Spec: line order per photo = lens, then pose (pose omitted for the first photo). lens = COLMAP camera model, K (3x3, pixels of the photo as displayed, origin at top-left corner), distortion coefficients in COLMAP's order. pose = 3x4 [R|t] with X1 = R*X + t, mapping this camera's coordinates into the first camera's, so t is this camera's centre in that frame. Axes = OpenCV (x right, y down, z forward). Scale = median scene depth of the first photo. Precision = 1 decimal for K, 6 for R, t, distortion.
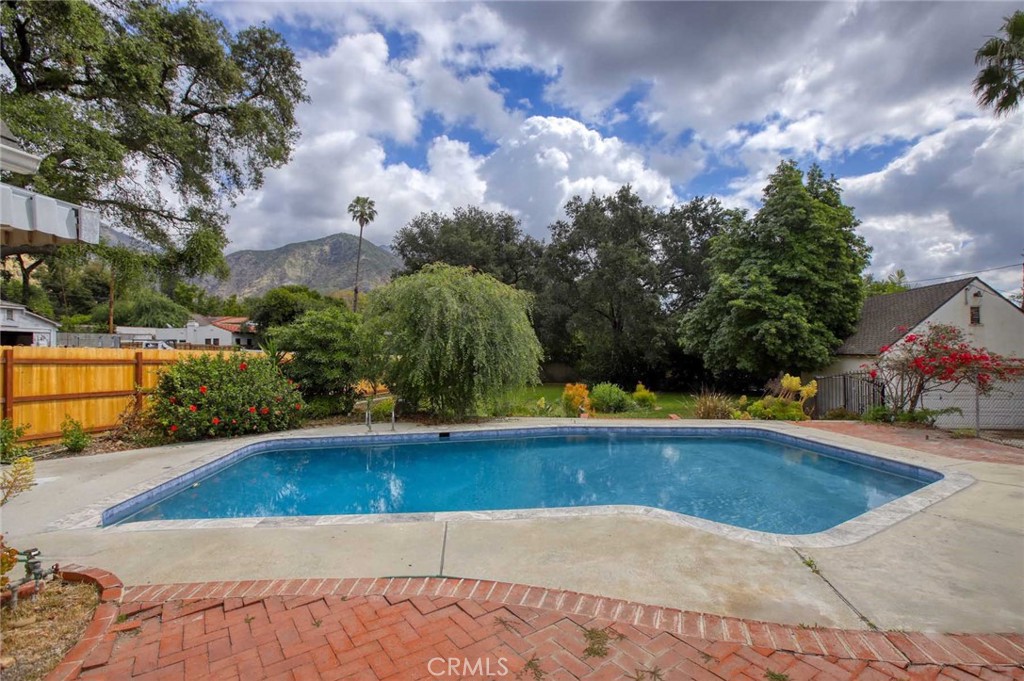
lens RADIAL K [[505.2, 0, 526.1], [0, 505.2, 344.0], [0, 0, 1]] dist [-0.042279, 0.009860]
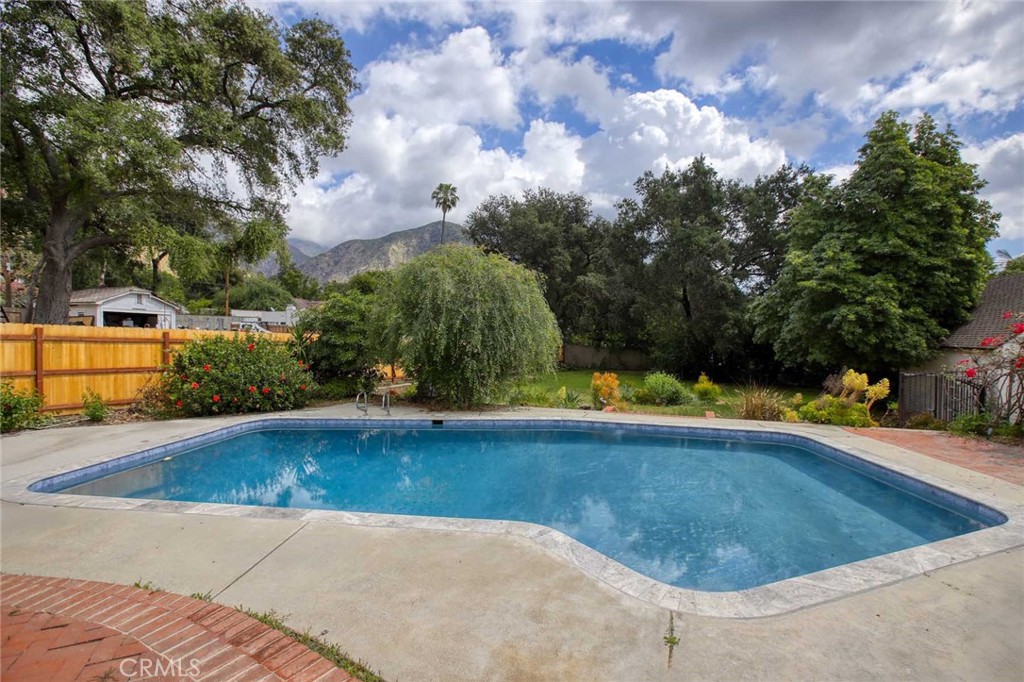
lens RADIAL K [[505.2, 0, 512.4], [0, 505.2, 347.9], [0, 0, 1]] dist [-0.042279, 0.009860]
pose [[0.976502, 0.020911, -0.214492, 0.112934], [-0.013042, 0.999191, 0.038034, 0.000247], [0.215114, -0.034343, 0.975985, 0.062283]]
